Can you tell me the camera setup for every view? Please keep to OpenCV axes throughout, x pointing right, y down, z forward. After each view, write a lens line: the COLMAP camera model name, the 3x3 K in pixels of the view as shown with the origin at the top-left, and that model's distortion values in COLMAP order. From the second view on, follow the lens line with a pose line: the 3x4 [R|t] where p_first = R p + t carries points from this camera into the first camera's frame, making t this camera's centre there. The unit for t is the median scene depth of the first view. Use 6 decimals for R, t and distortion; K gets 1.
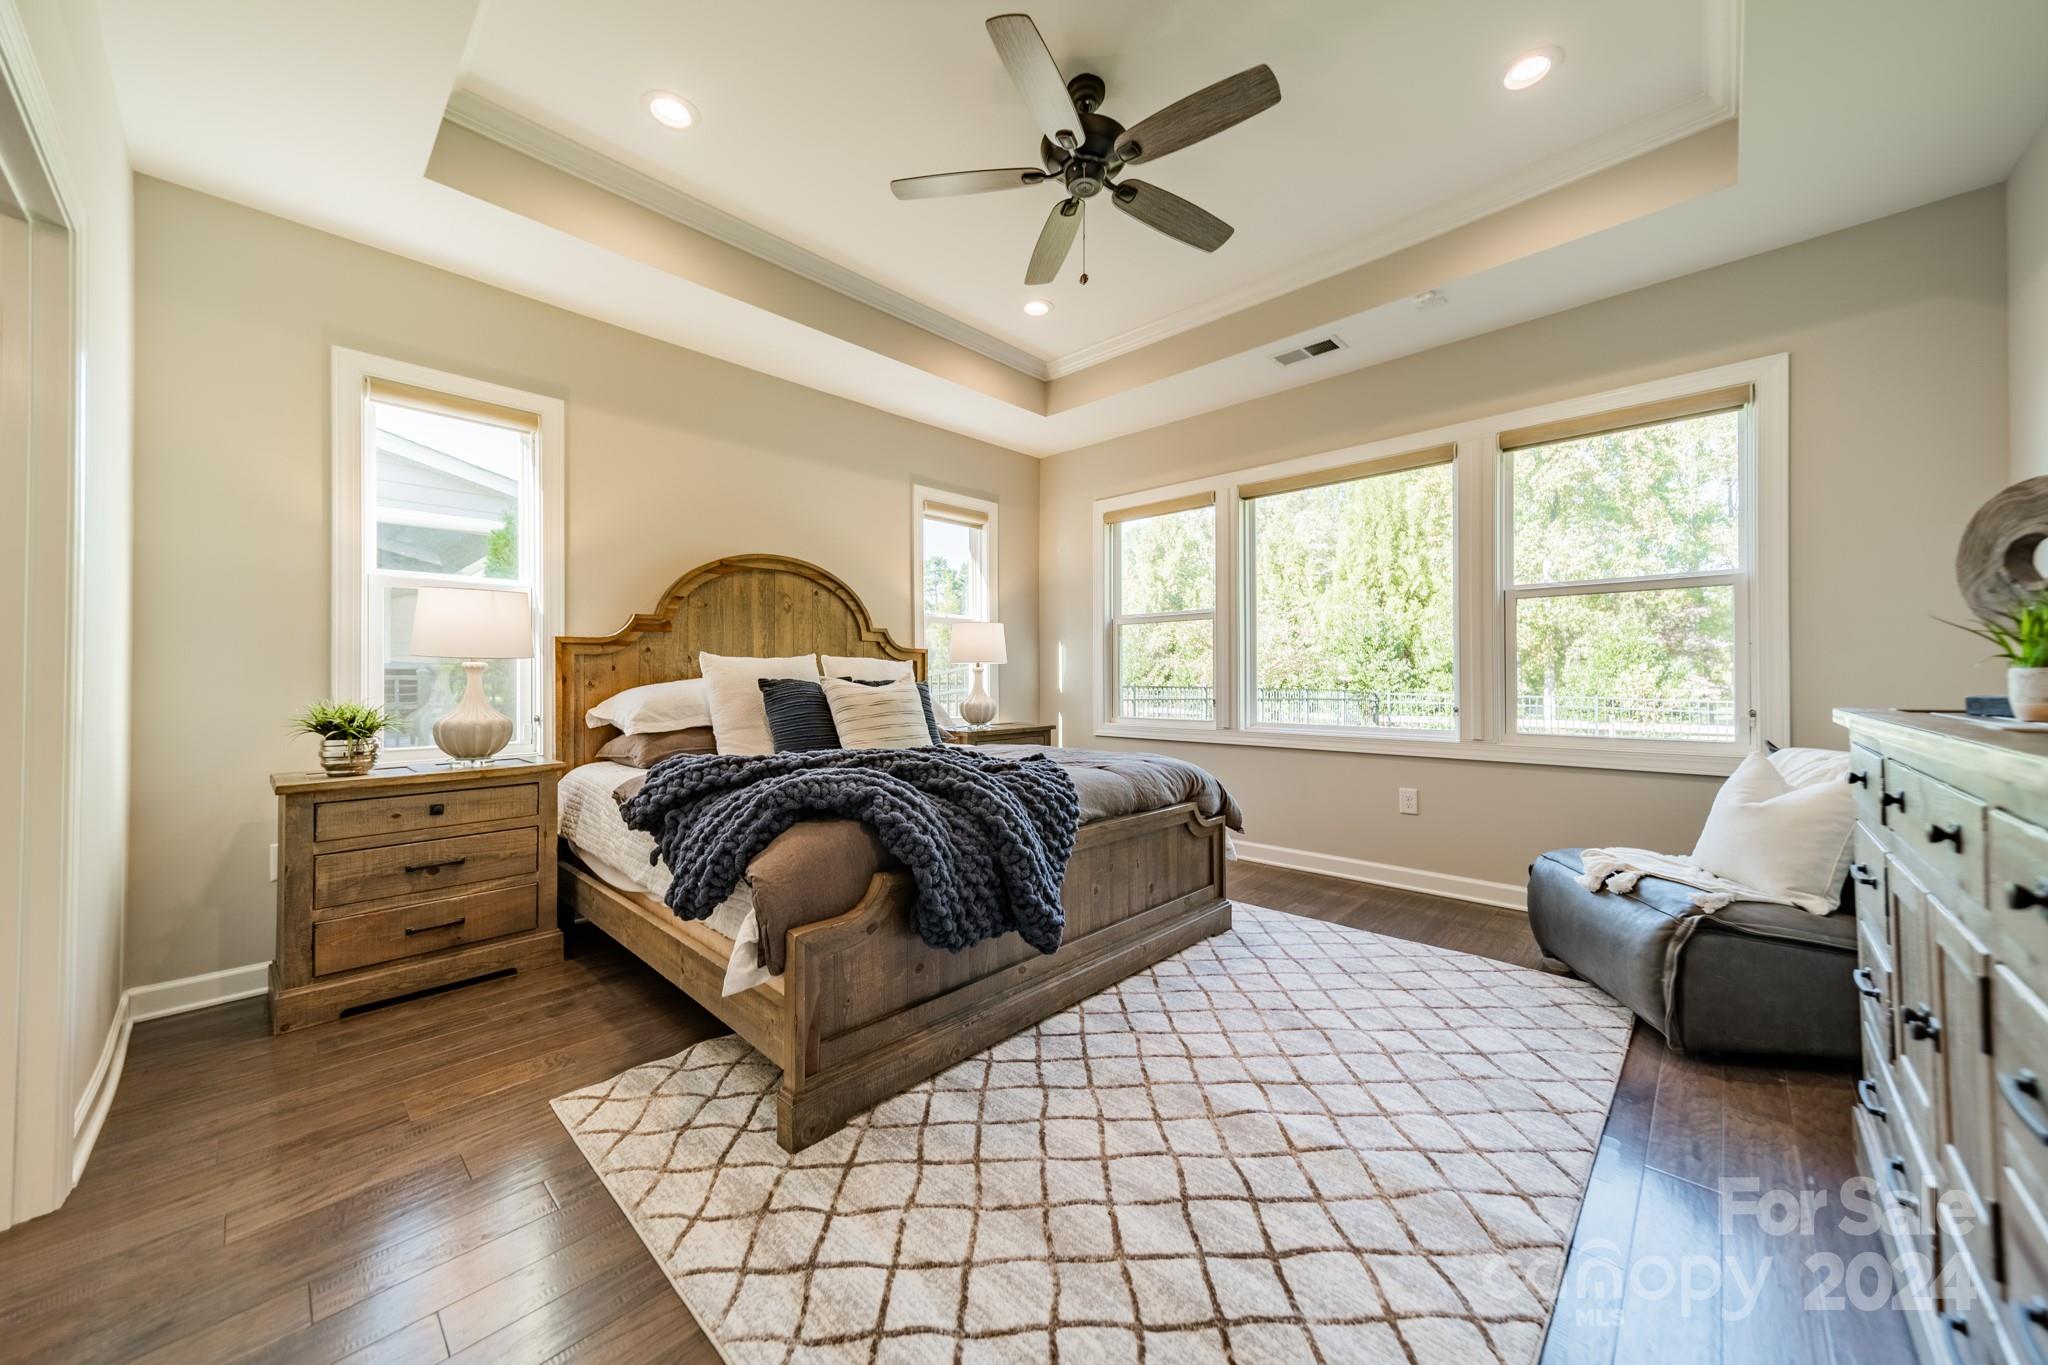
lens RADIAL K [[730.7, 0, 1027.2], [0, 730.7, 674.9], [0, 0, 1]] dist [0.006321, 0.000506]
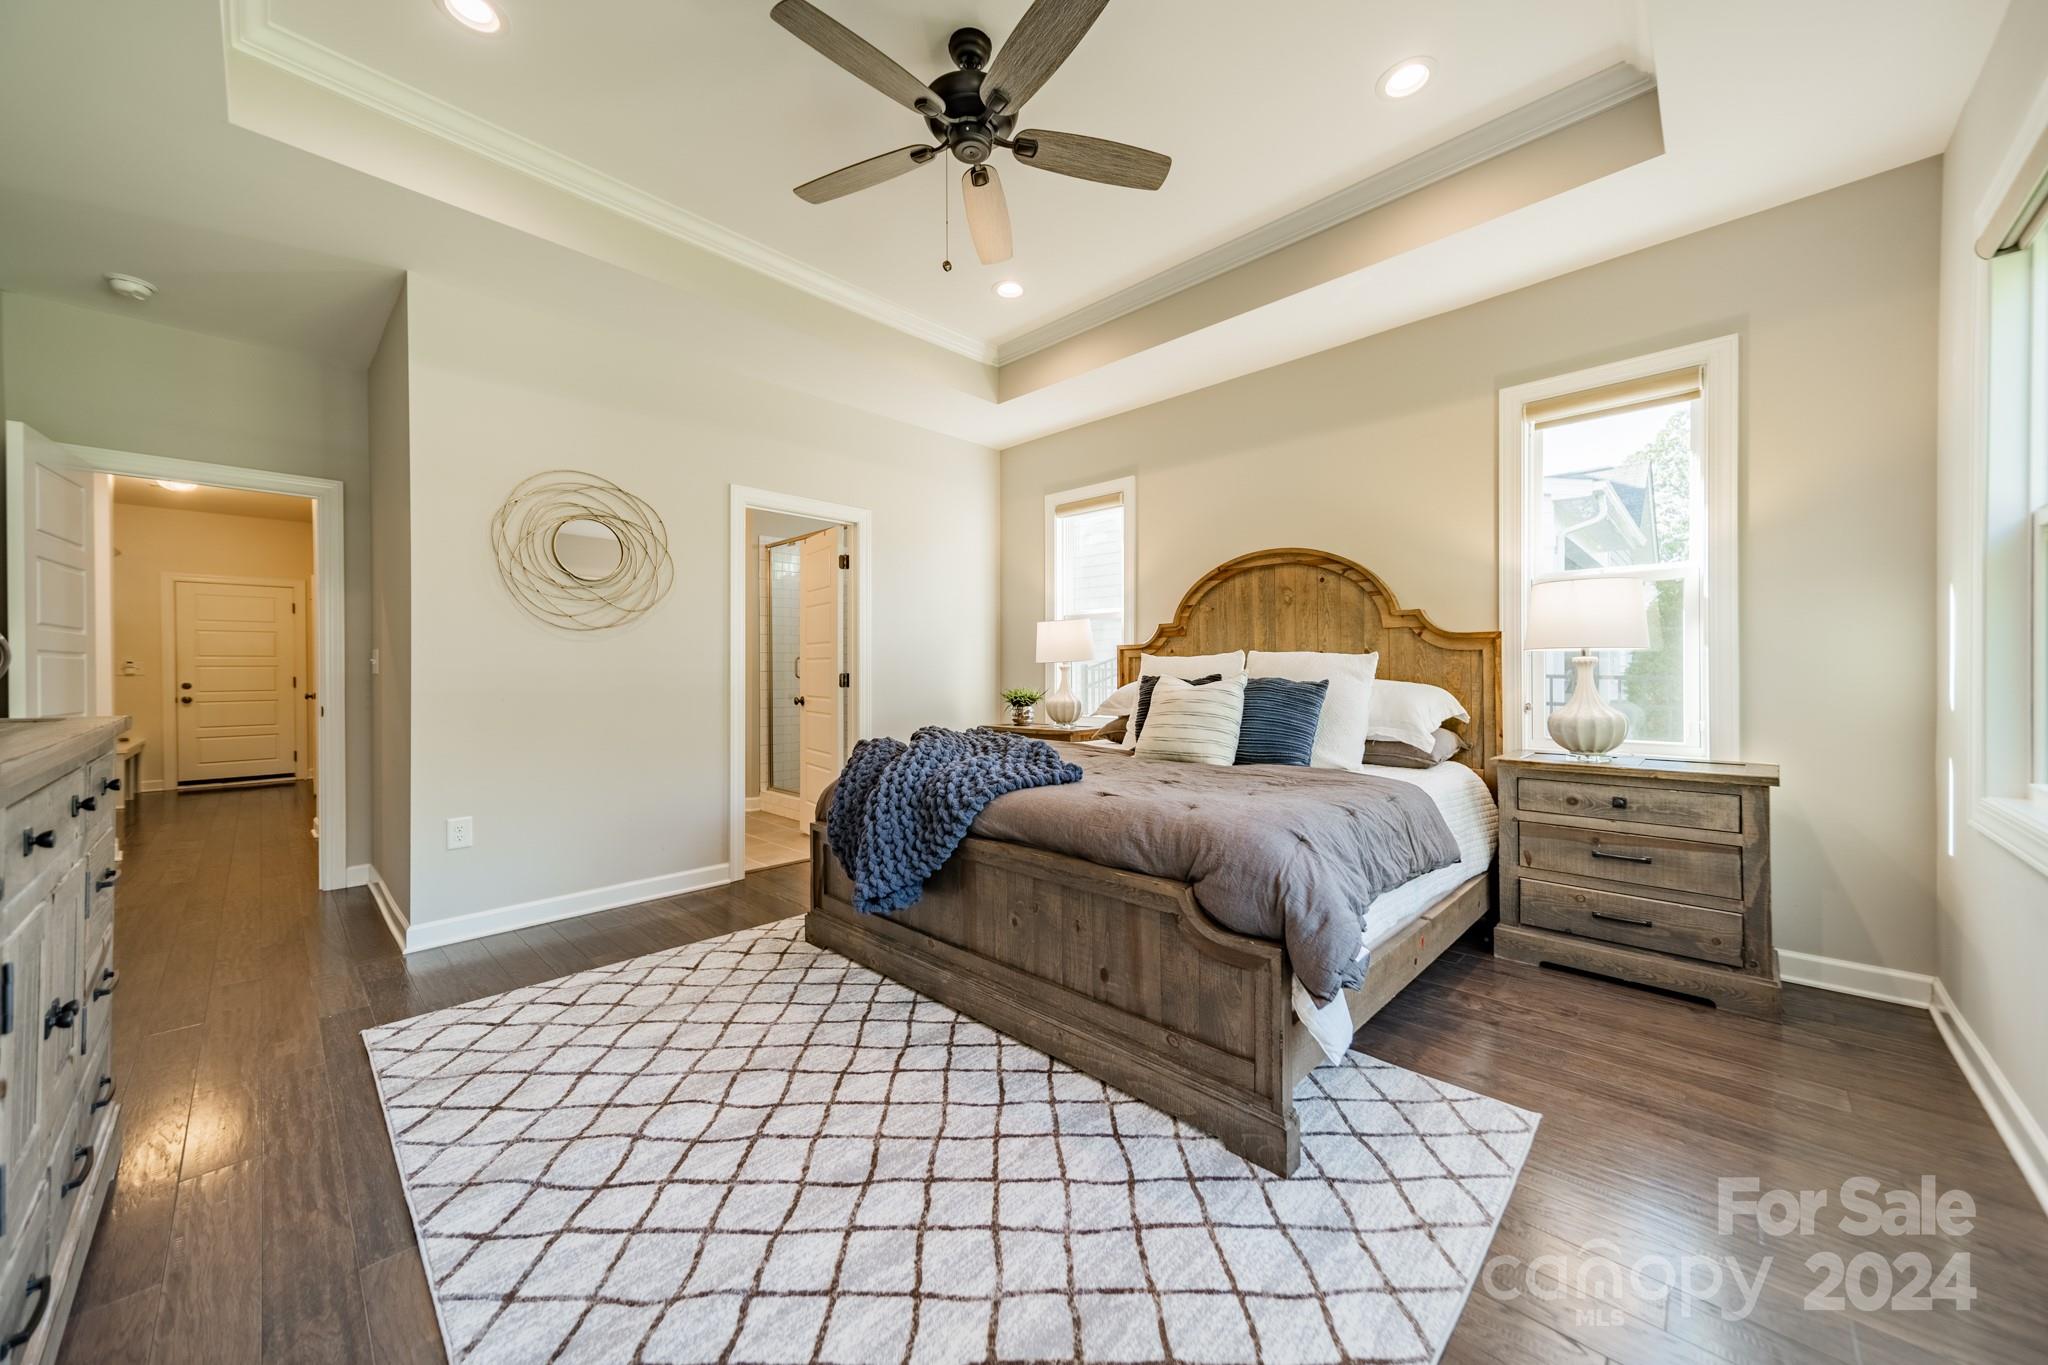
lens RADIAL K [[730.7, 0, 1027.6], [0, 730.7, 676.6], [0, 0, 1]] dist [0.006321, 0.000506]
pose [[-0.006799, 0.005333, -0.999963, 0.812244], [0.007358, 0.999959, 0.005282, -0.000963], [0.999950, -0.007322, -0.006838, 0.863168]]
